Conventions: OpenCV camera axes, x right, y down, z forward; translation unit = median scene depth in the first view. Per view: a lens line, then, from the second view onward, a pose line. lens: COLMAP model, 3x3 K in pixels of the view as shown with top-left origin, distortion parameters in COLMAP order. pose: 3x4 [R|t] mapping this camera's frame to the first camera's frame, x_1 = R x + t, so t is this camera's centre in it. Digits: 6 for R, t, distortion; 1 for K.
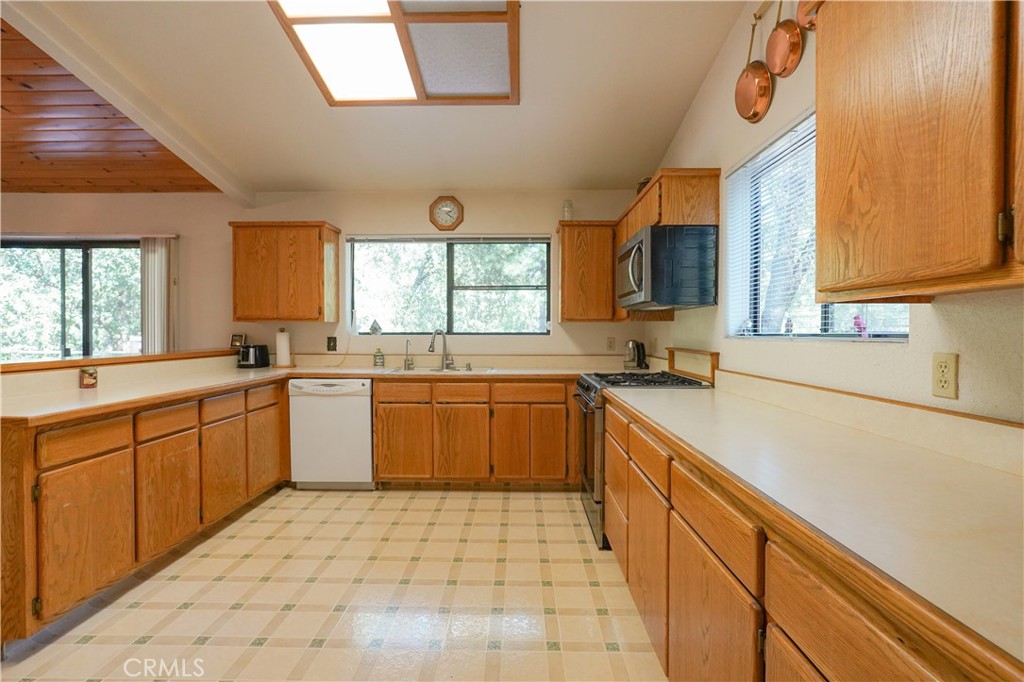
lens RADIAL K [[467.2, 0, 510.6], [0, 467.2, 337.9], [0, 0, 1]] dist [-0.003746, -0.000153]
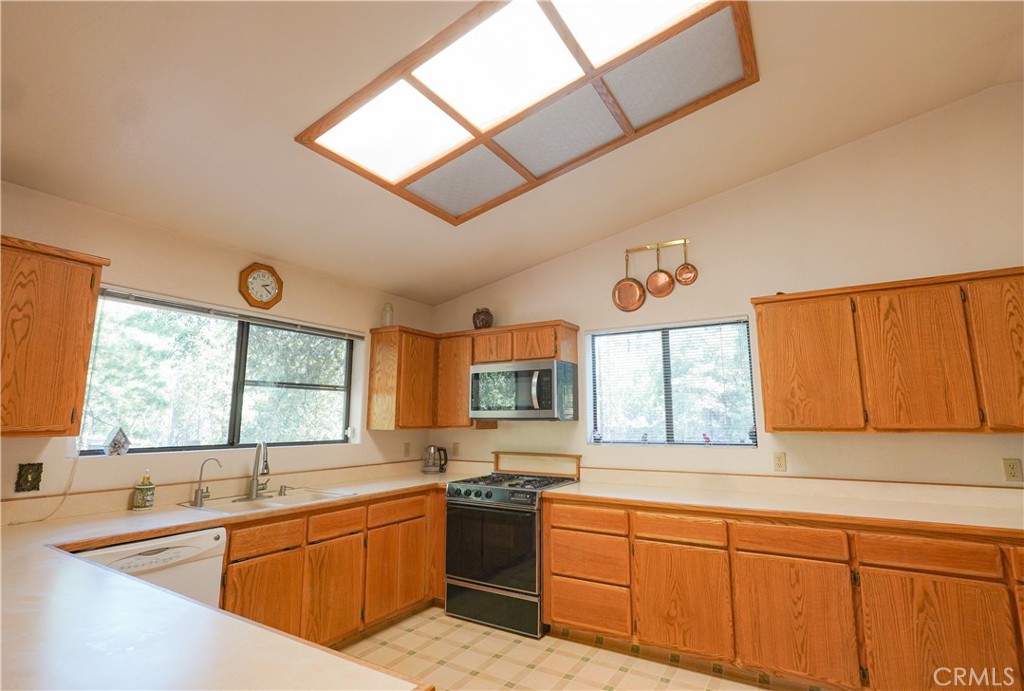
lens RADIAL K [[497.1, 0, 511.8], [0, 497.1, 346.9], [0, 0, 1]] dist [-0.010585, 0.002727]
pose [[0.505024, 0.125147, 0.853984, -0.710906], [0.011905, 0.988328, -0.151874, -0.048117], [-0.863023, 0.086867, 0.497639, 0.298362]]
